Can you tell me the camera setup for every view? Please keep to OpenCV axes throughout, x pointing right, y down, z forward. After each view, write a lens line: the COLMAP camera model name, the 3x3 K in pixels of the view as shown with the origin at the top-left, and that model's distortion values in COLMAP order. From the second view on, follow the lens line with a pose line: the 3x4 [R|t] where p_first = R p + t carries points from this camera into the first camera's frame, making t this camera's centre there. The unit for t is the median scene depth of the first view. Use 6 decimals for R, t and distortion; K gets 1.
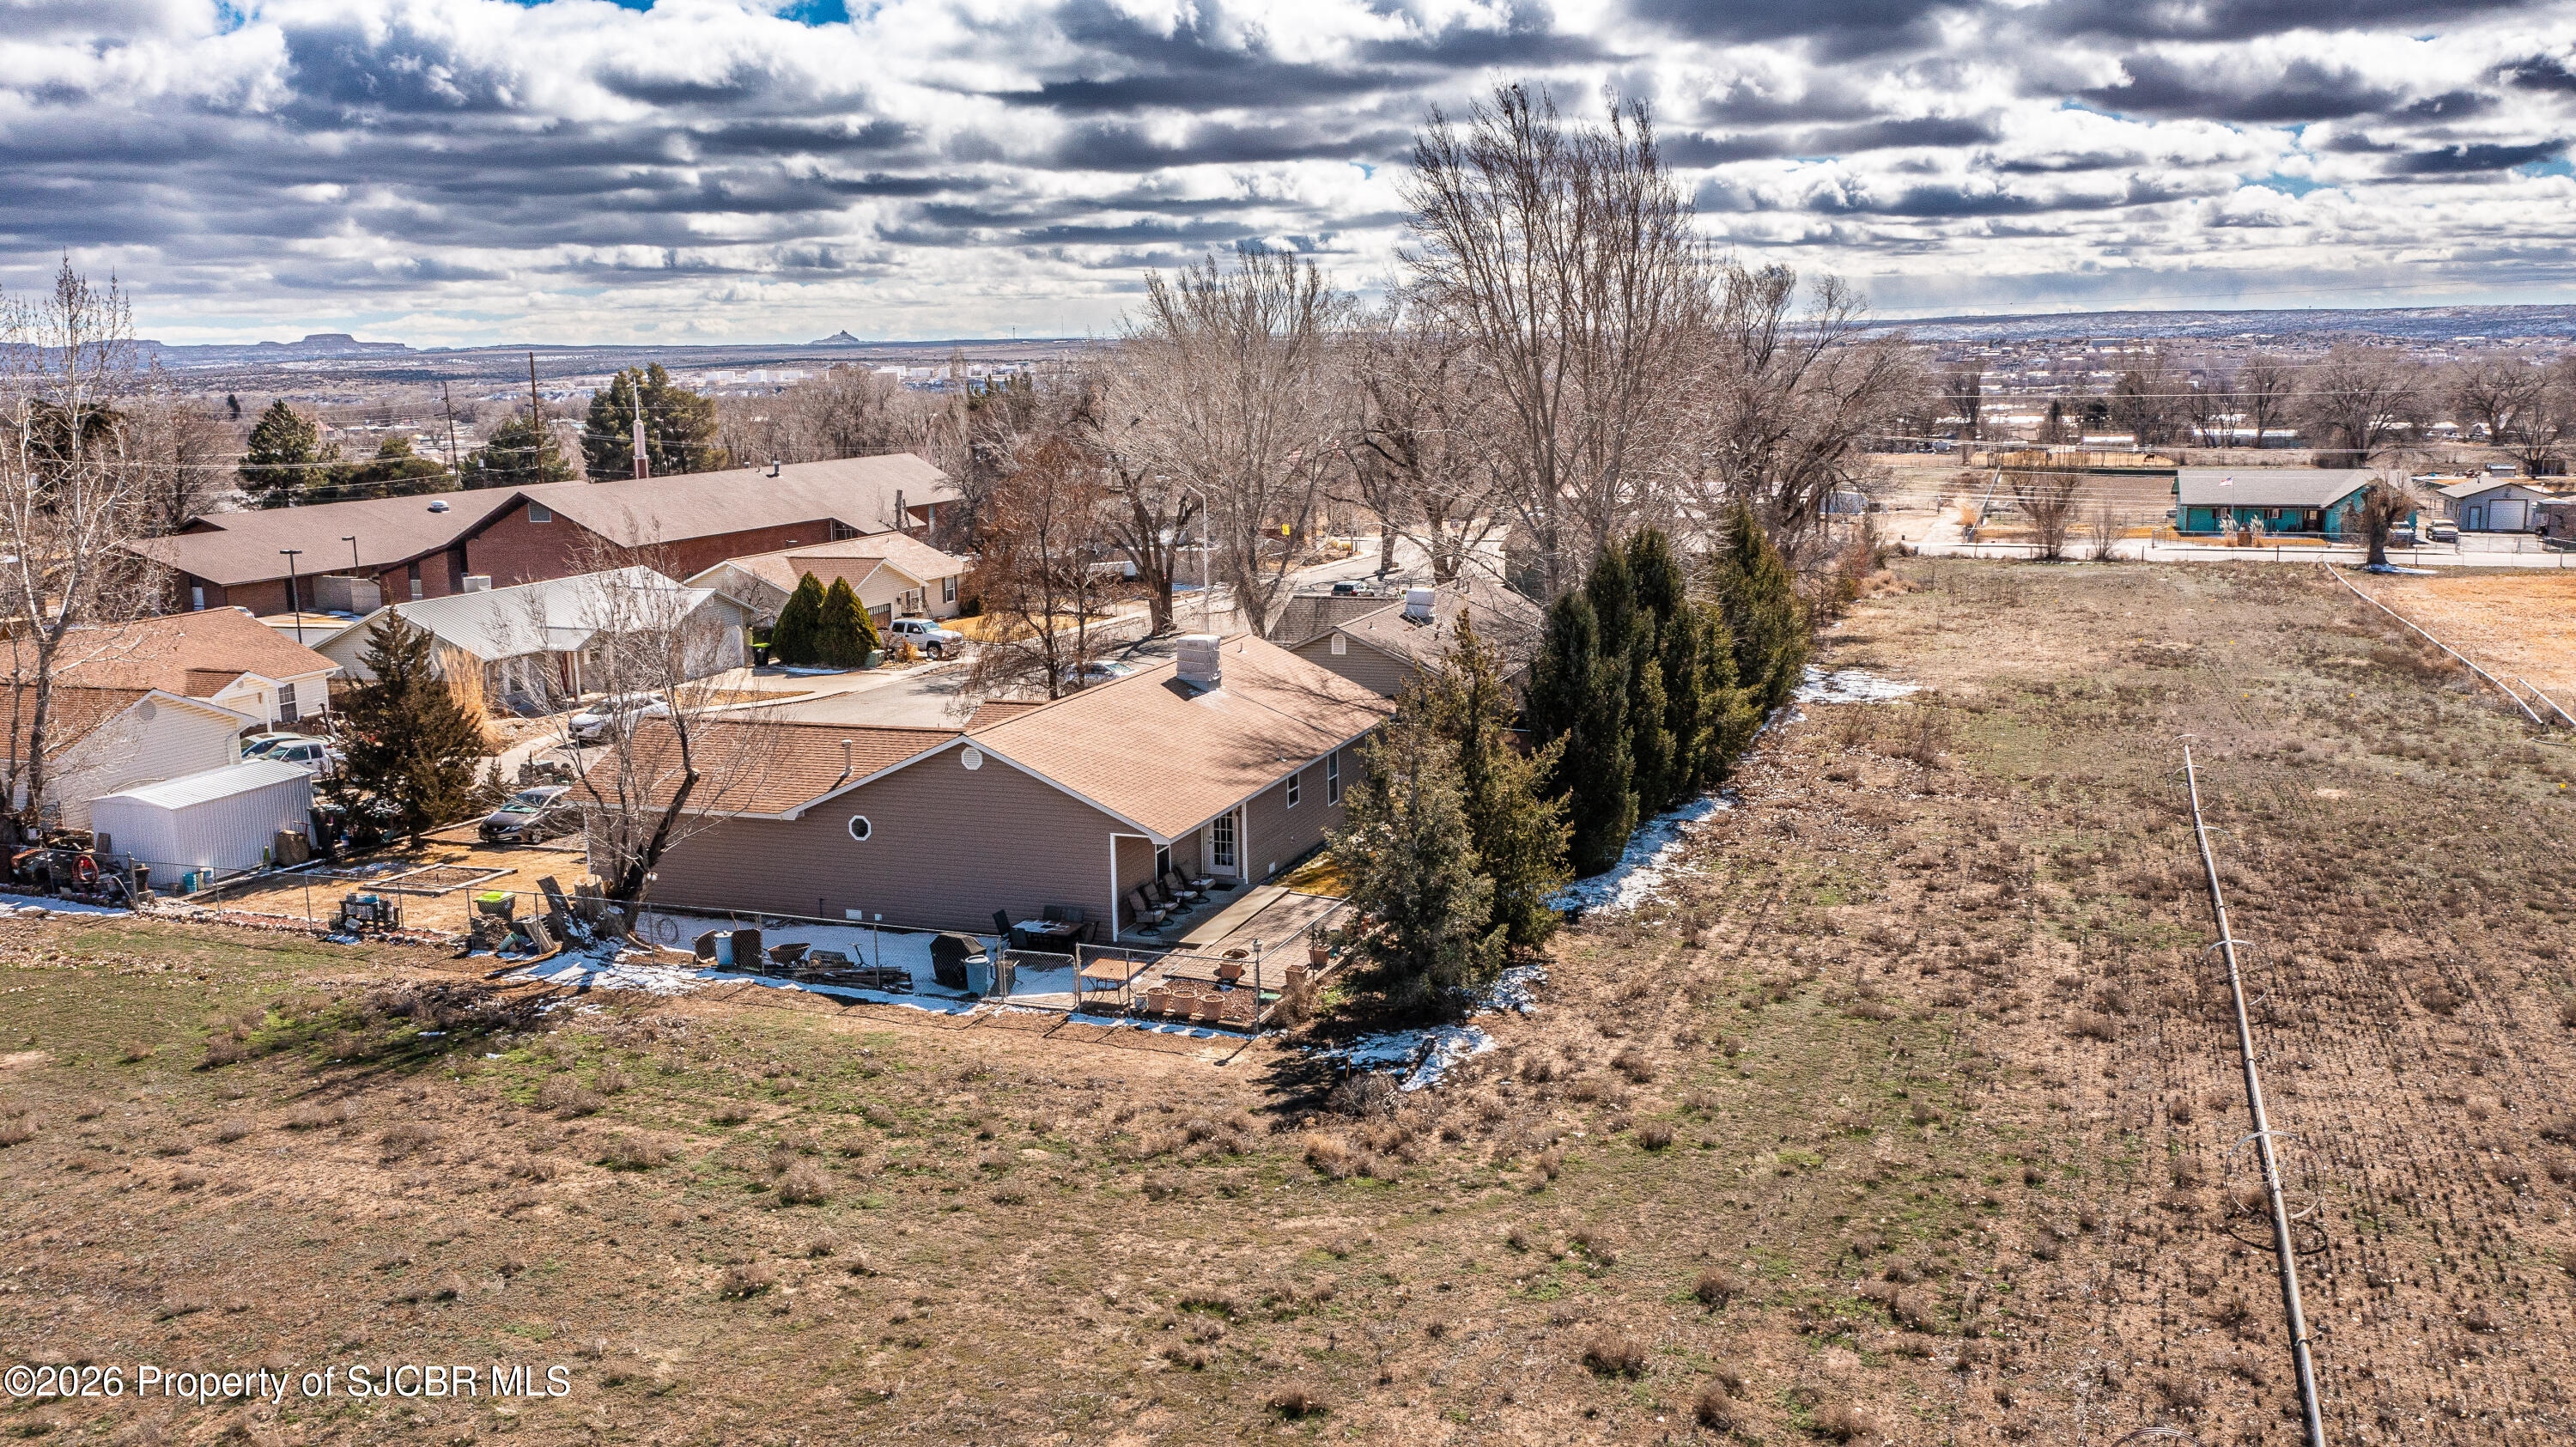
lens RADIAL K [[2057.2, 0, 1238.7], [0, 2057.2, 722.1], [0, 0, 1]] dist [-0.016869, -0.005490]
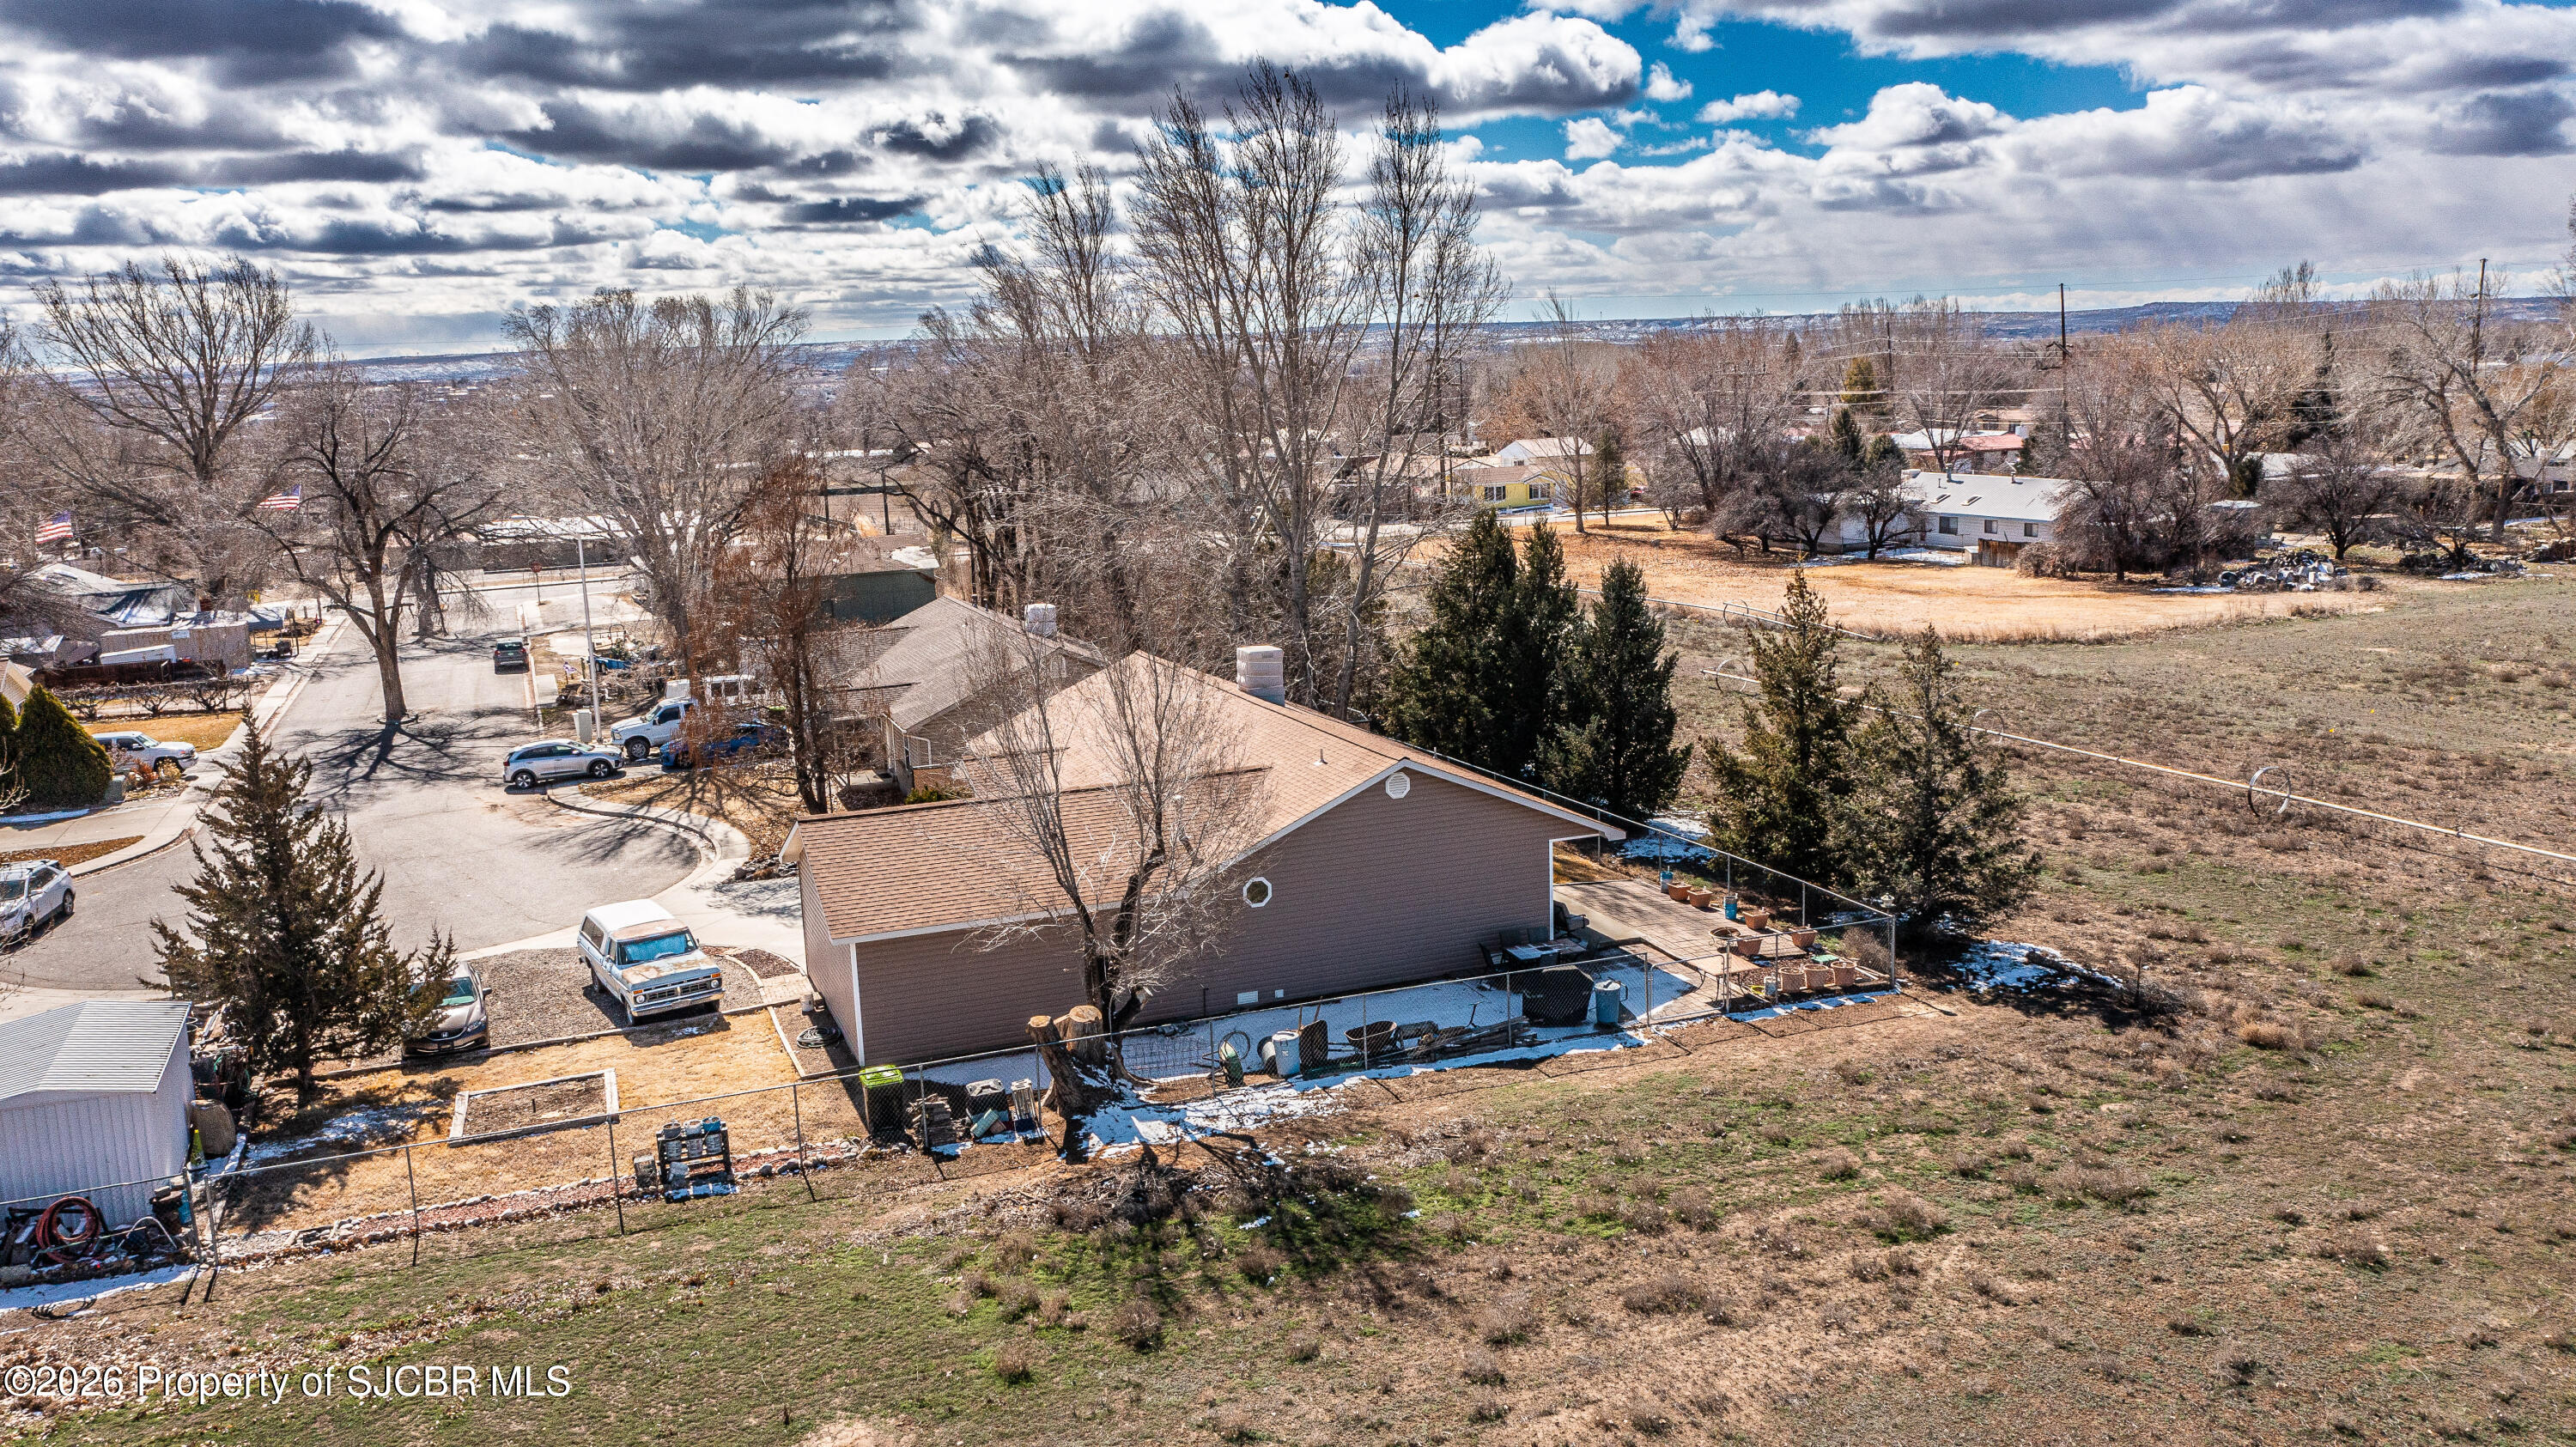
lens RADIAL K [[2067.7, 0, 1288.0], [0, 2067.7, 723.5], [0, 0, 1]] dist [-0.012966, -0.000517]
pose [[0.745852, -0.124994, 0.654279, -0.877094], [0.137264, 0.989996, 0.032654, -0.052715], [-0.651815, 0.065453, 0.755548, 0.420835]]
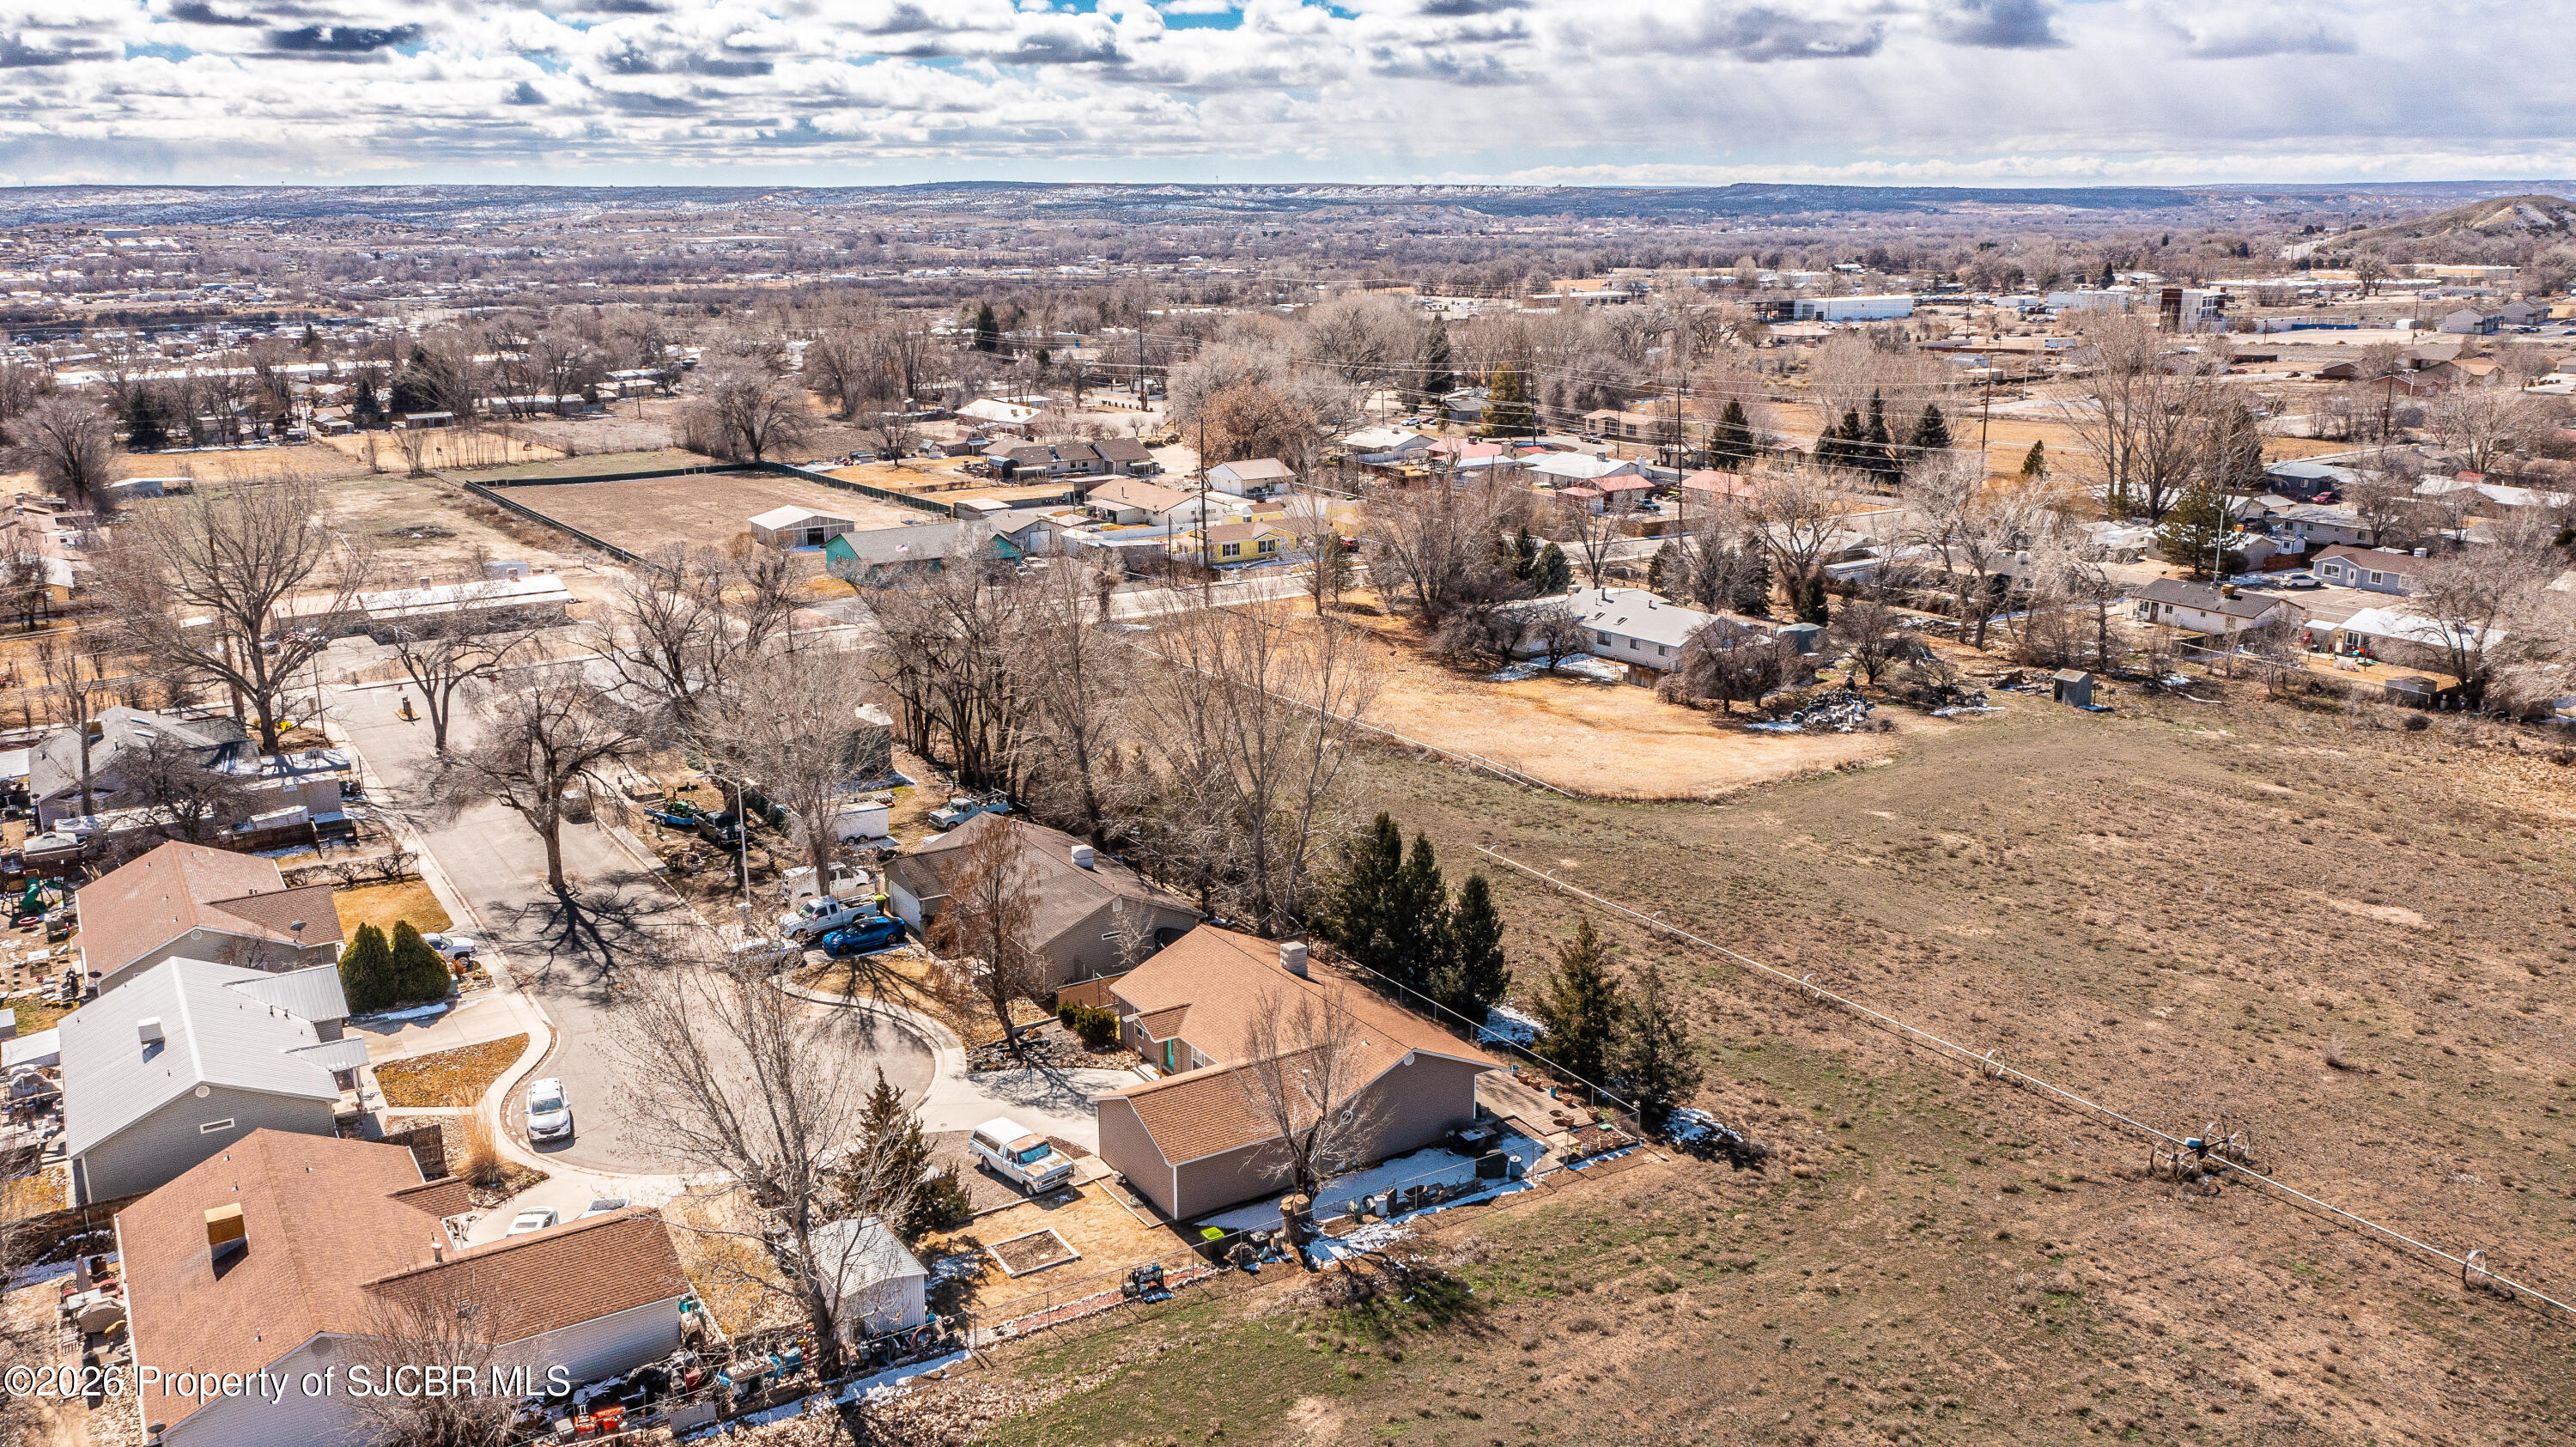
lens RADIAL K [[2057.2, 0, 1238.7], [0, 2057.2, 722.1], [0, 0, 1]] dist [-0.016869, -0.005490]
pose [[0.631216, -0.190200, 0.751925, -1.816693], [0.149324, 0.981130, 0.122826, -0.617610], [-0.761097, 0.034751, 0.647706, -0.093943]]
